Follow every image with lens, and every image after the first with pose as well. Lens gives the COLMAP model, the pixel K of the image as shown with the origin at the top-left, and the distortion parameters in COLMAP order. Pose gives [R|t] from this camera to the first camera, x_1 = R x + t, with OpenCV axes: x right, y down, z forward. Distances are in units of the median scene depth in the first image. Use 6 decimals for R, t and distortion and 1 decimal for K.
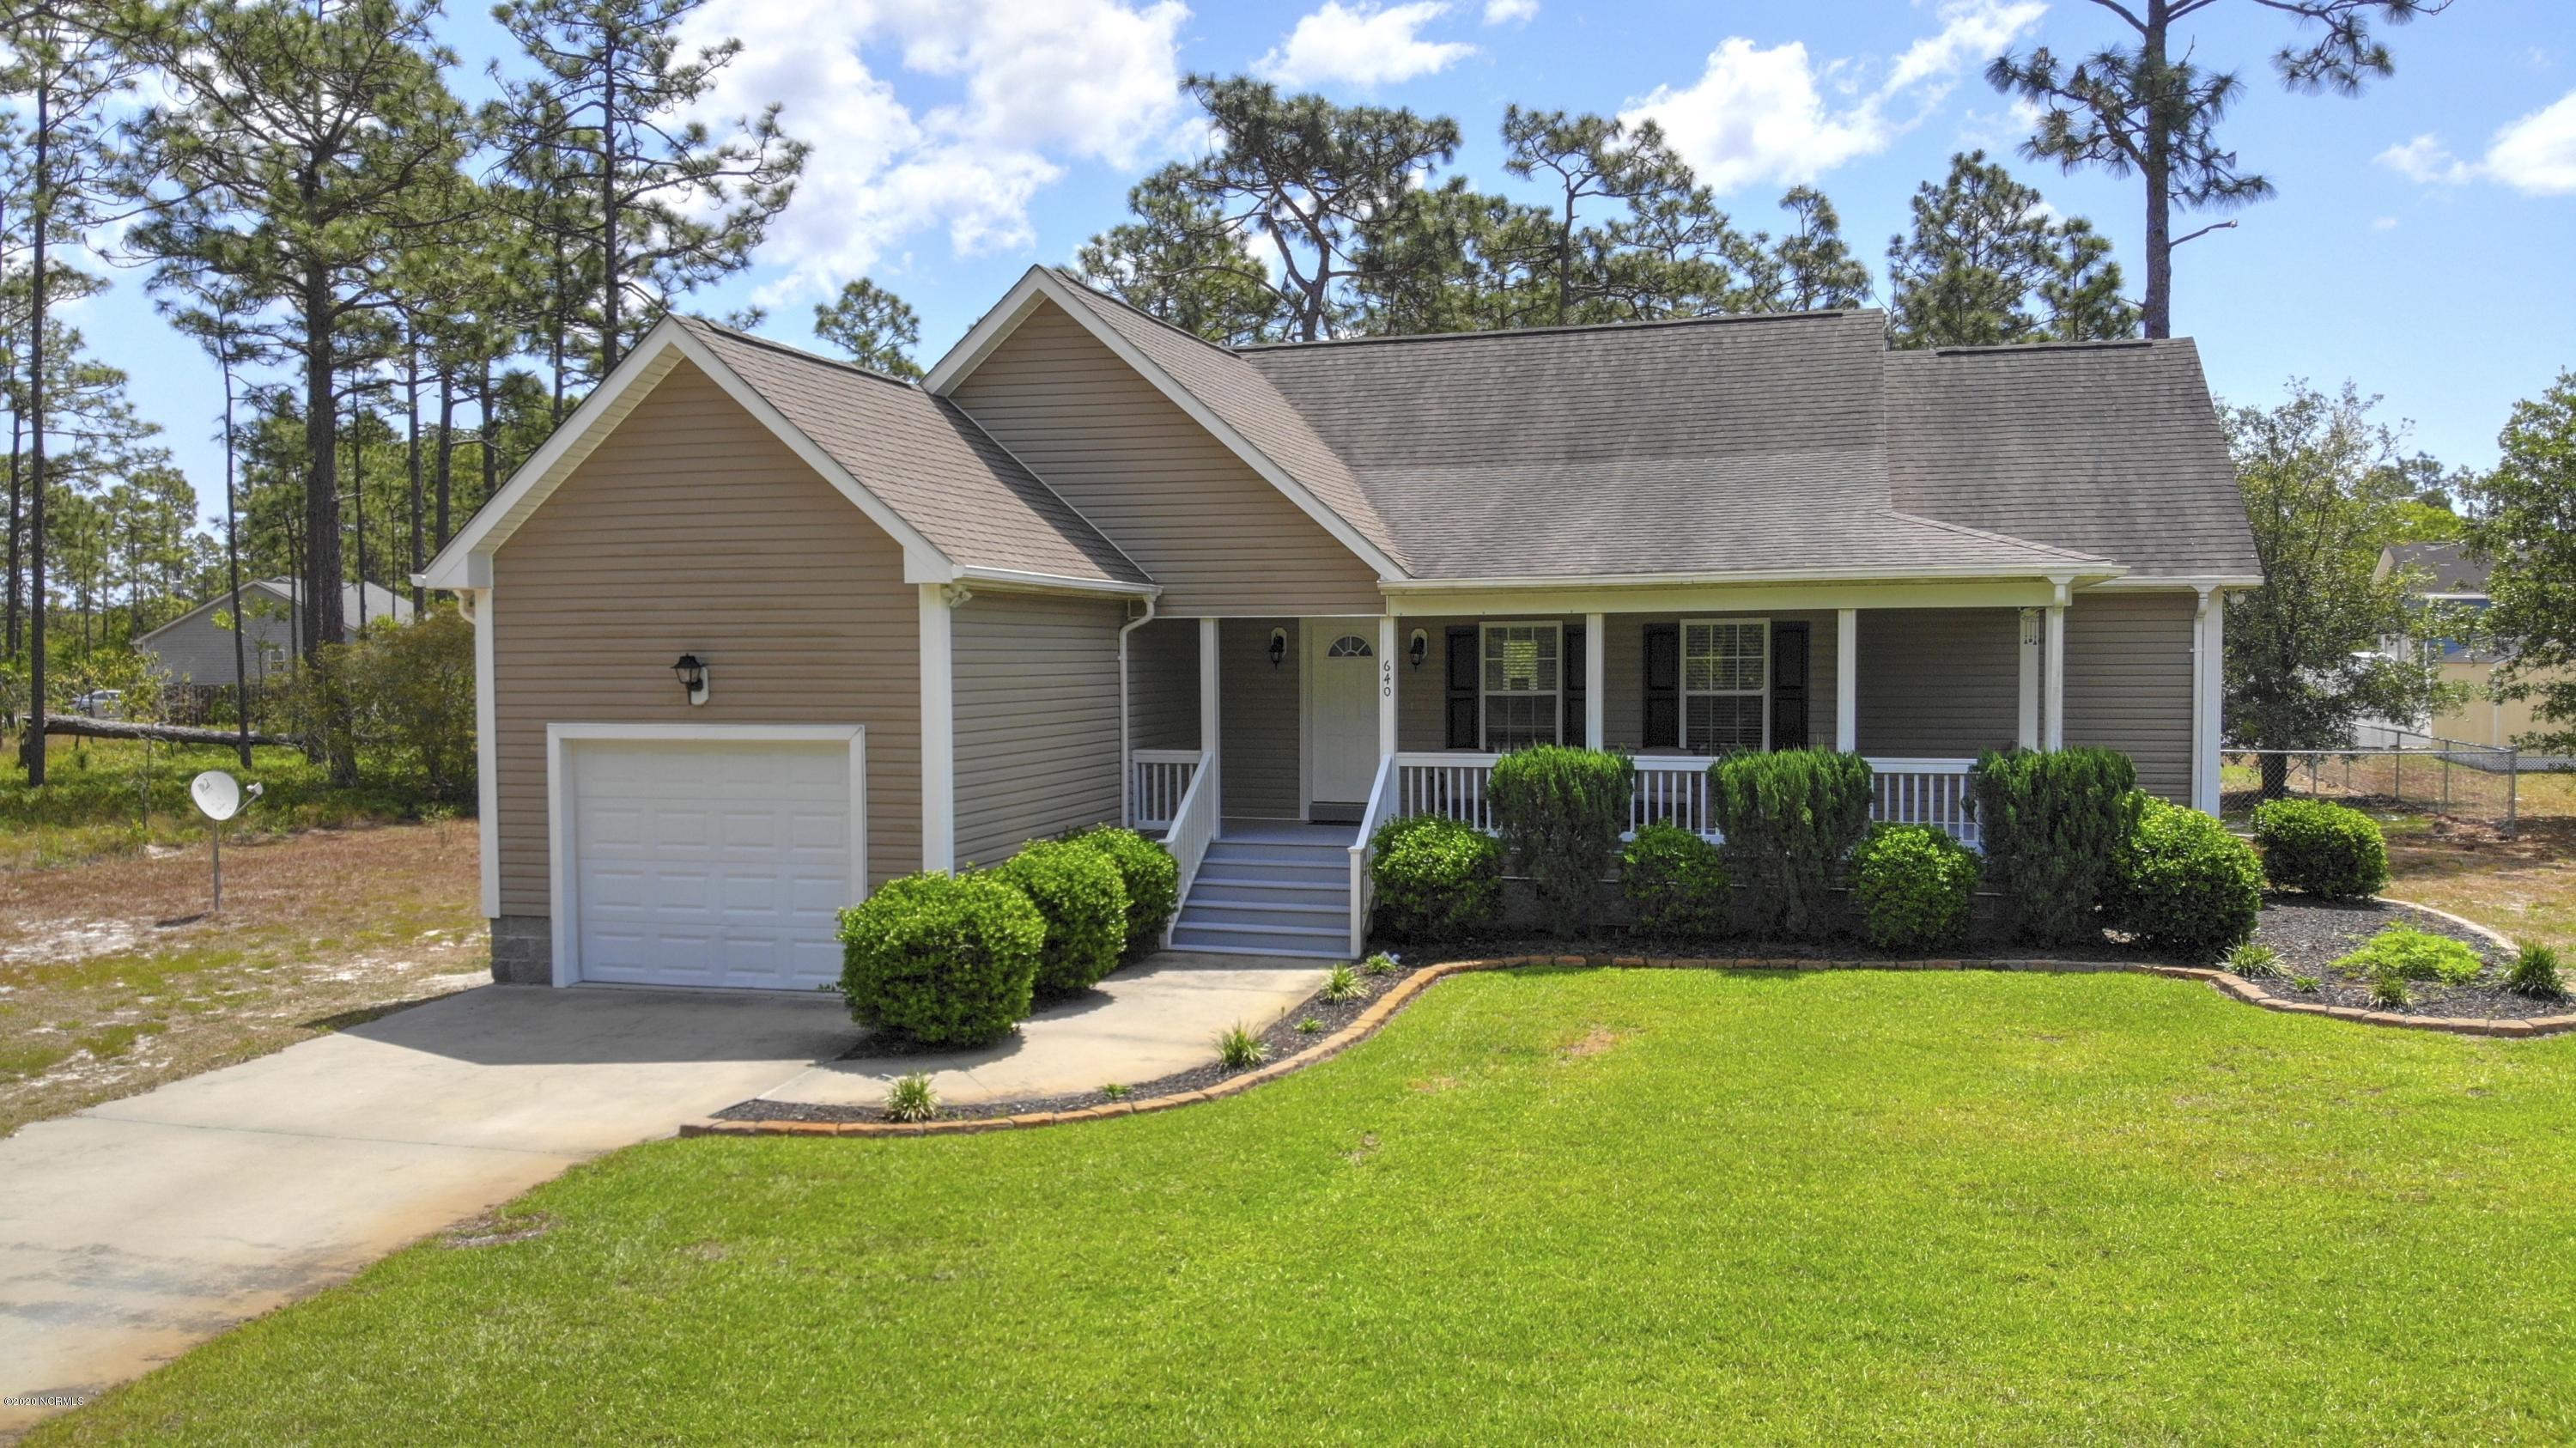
lens RADIAL K [[1879.1, 0, 1288.0], [0, 1879.1, 724.0], [0, 0, 1]] dist [0.132215, -0.319003]
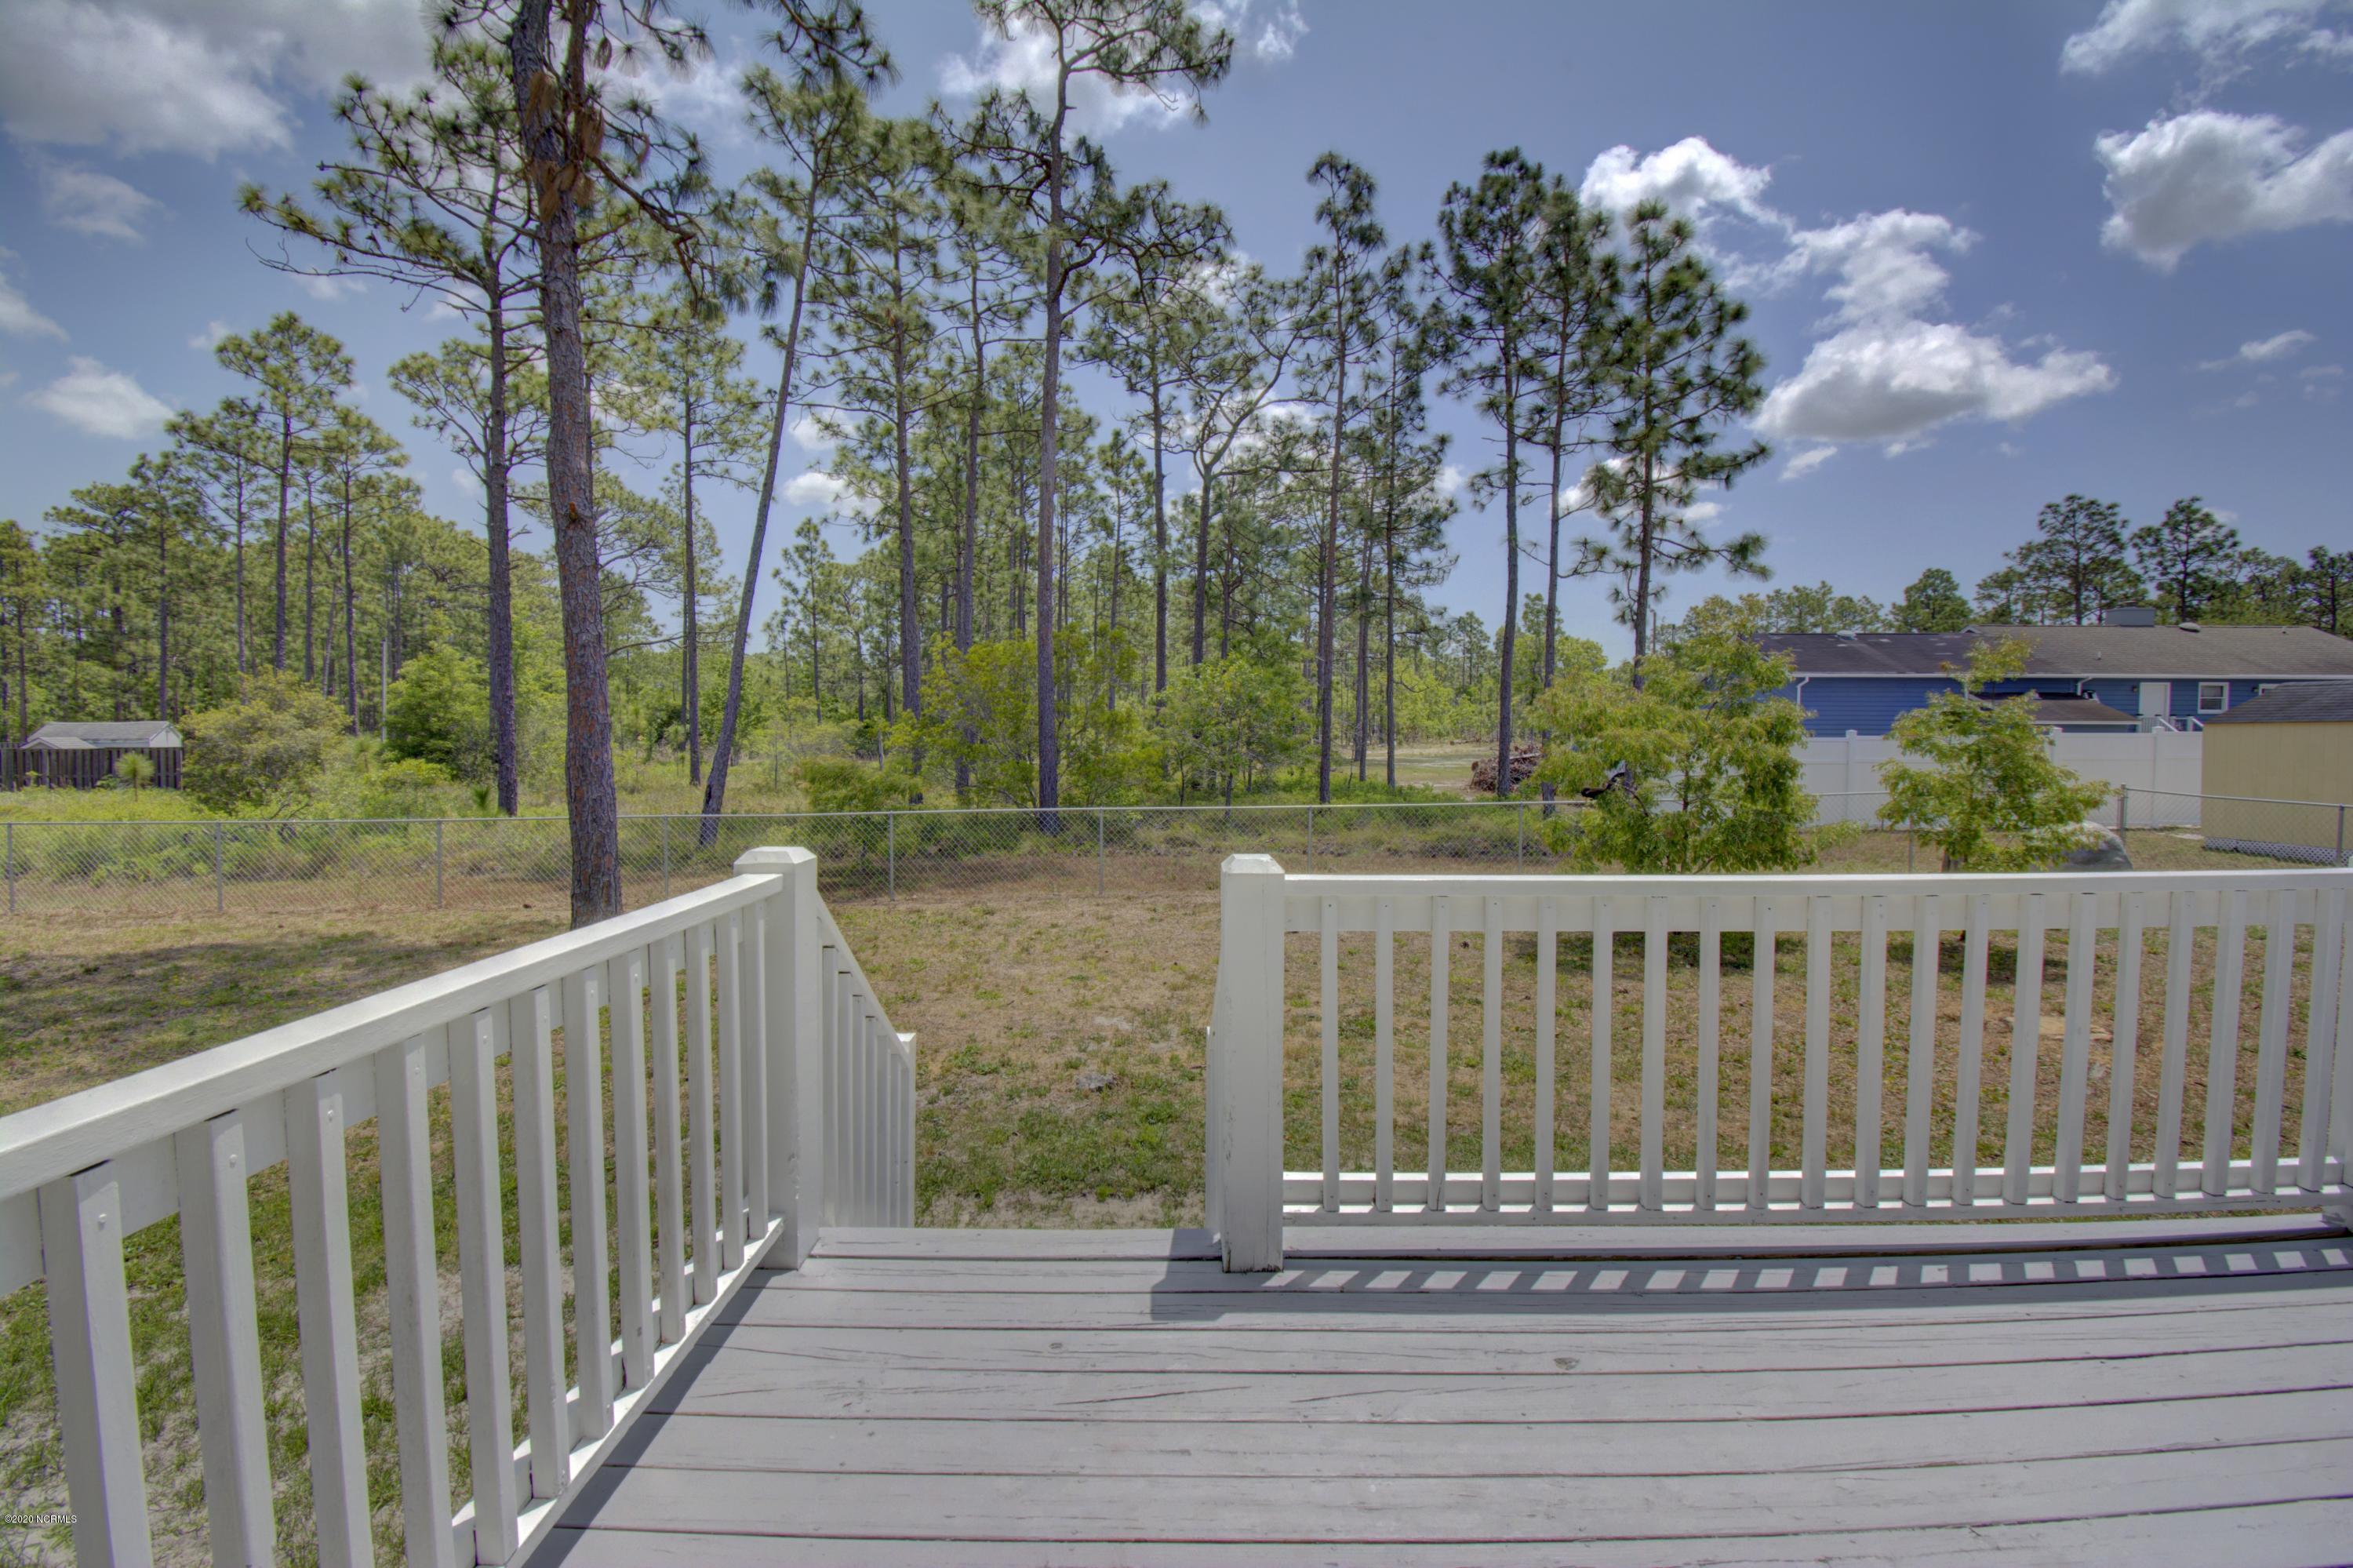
lens RADIAL K [[1057.3, 0, 1182.3], [0, 1057.3, 779.0], [0, 0, 1]] dist [0.024461, -0.030177]
pose [[0.959674, -0.008130, 0.280999, 0.188941], [0.007003, 0.999963, 0.005016, -0.028660], [-0.281029, -0.002846, 0.959695, 1.484241]]
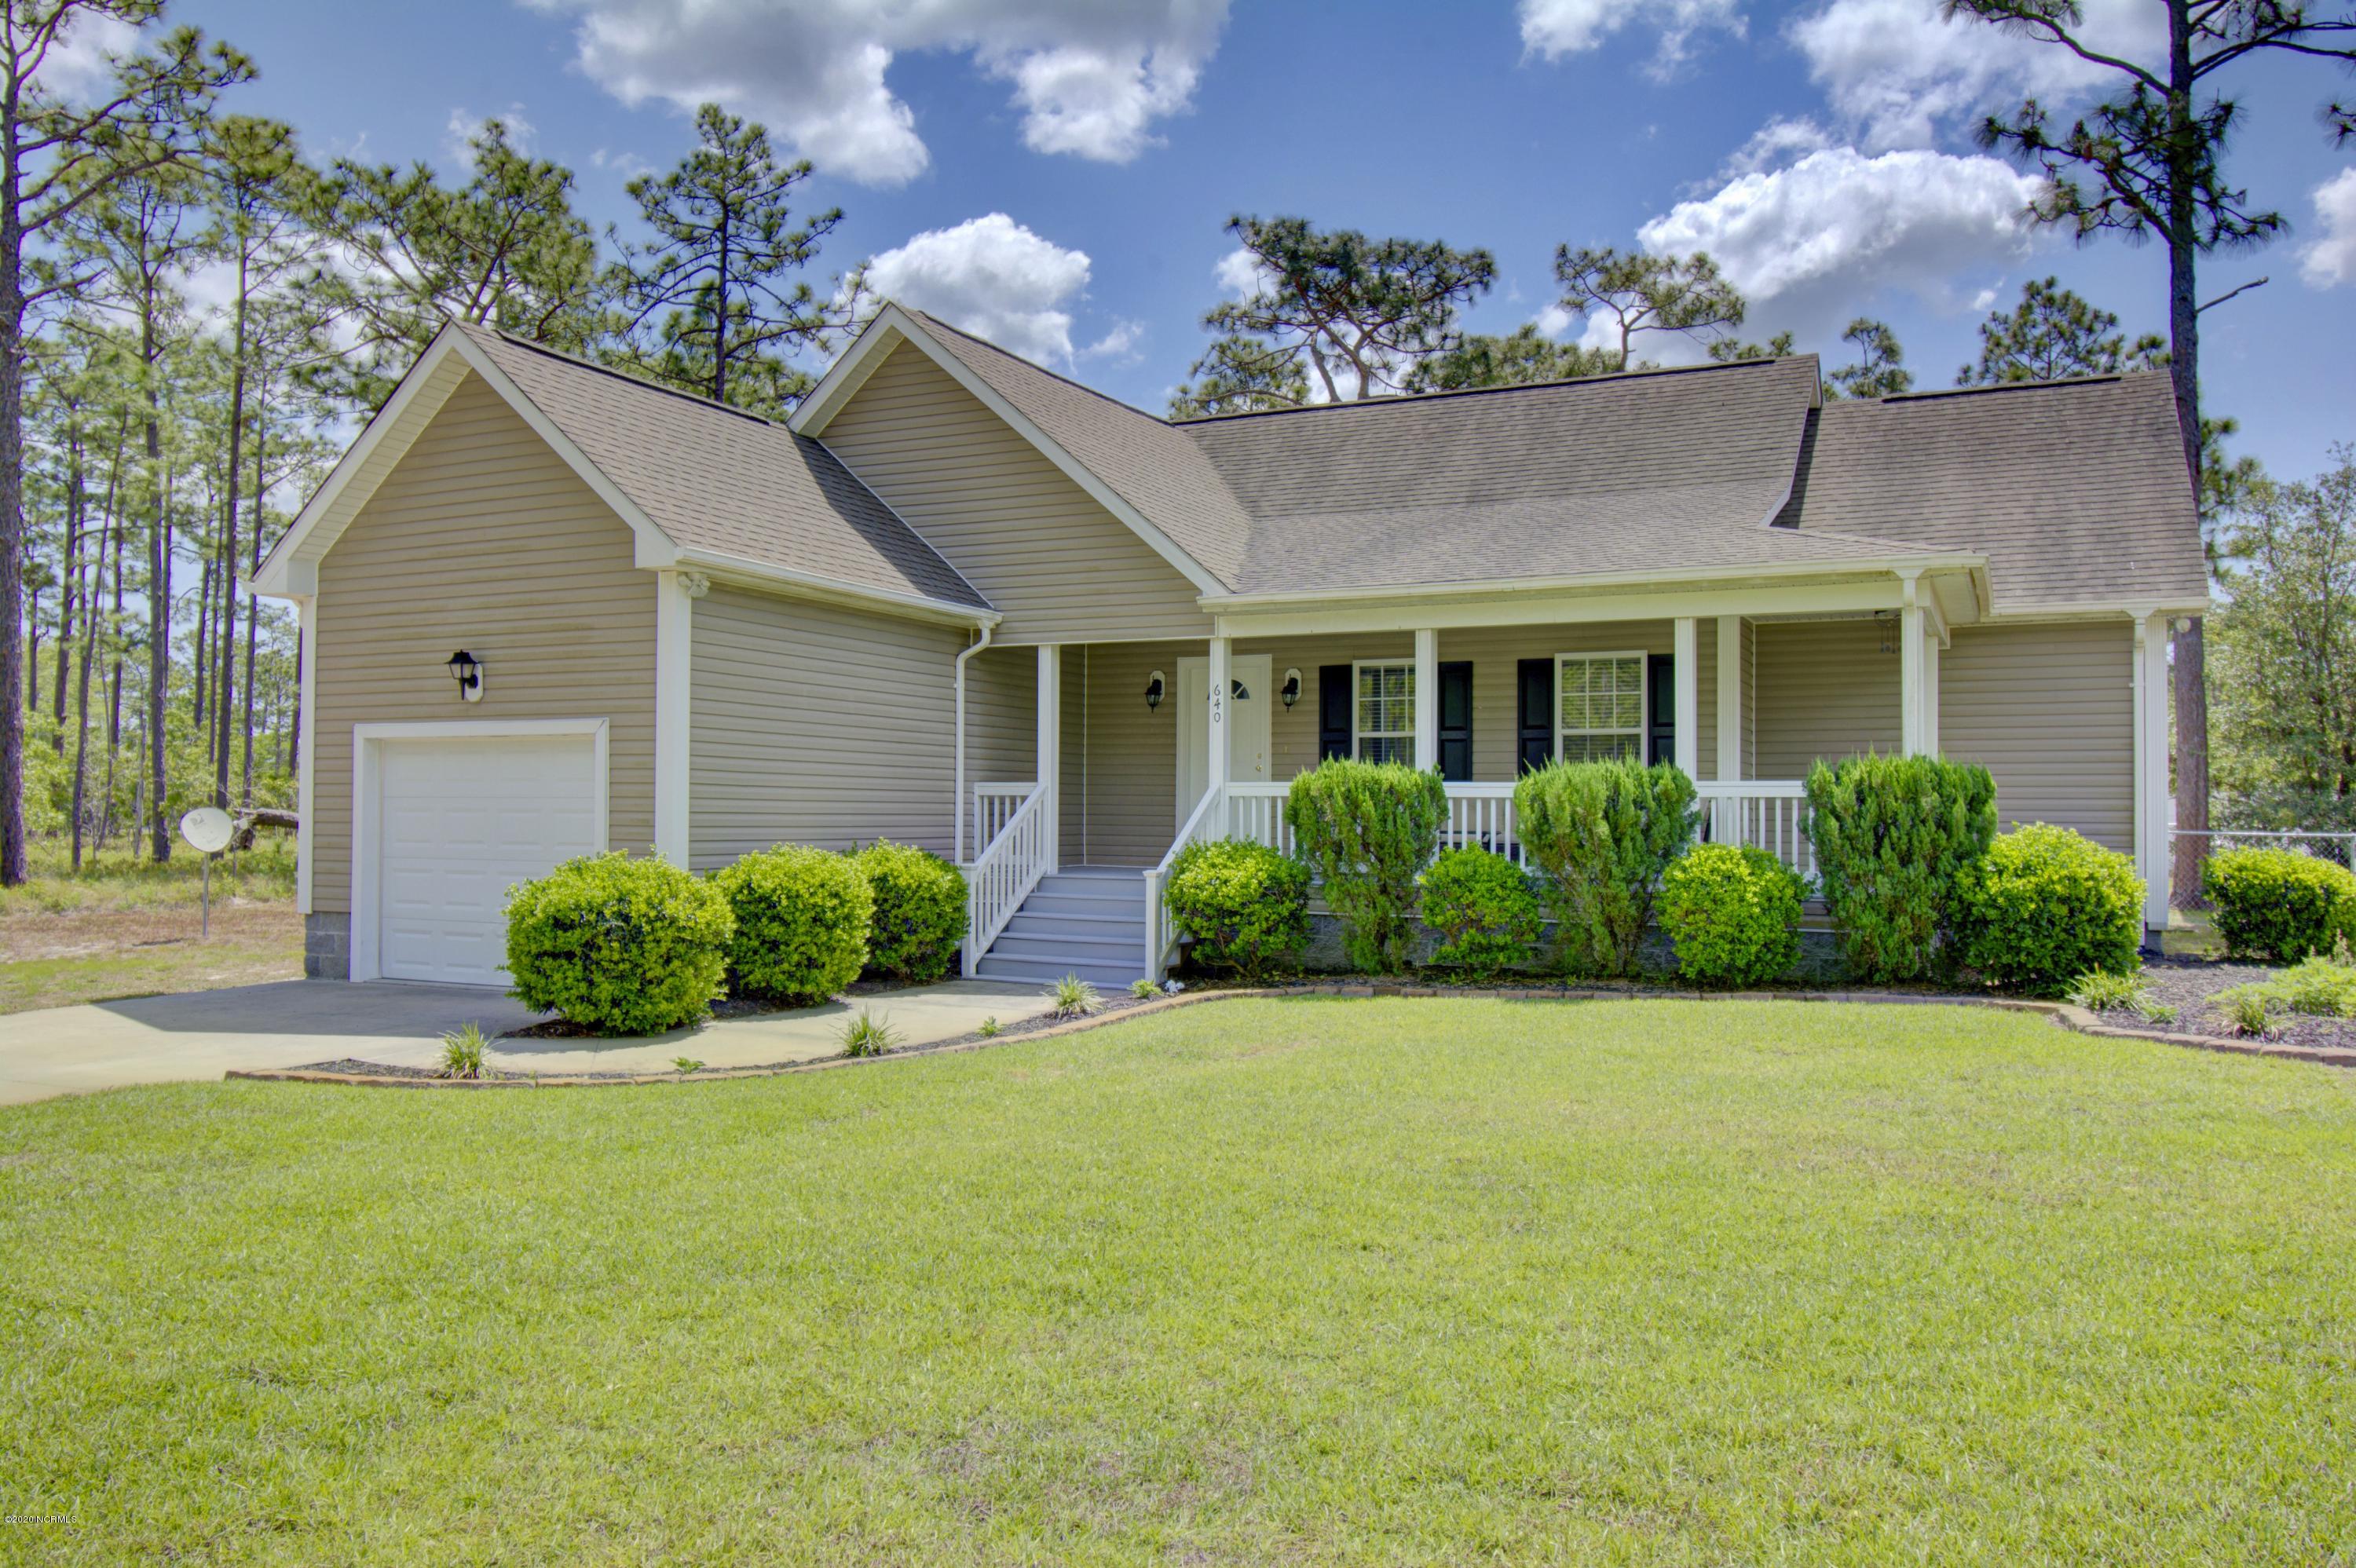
lens RADIAL K [[1701.6, 0, 1183.5], [0, 1701.6, 783.4], [0, 0, 1]] dist [0.001589, 0.000236]
pose [[0.985203, 0.009215, -0.171144, 0.177838], [-0.019011, 0.998267, -0.055691, 0.062422], [0.170334, 0.058120, 0.983671, 0.142164]]
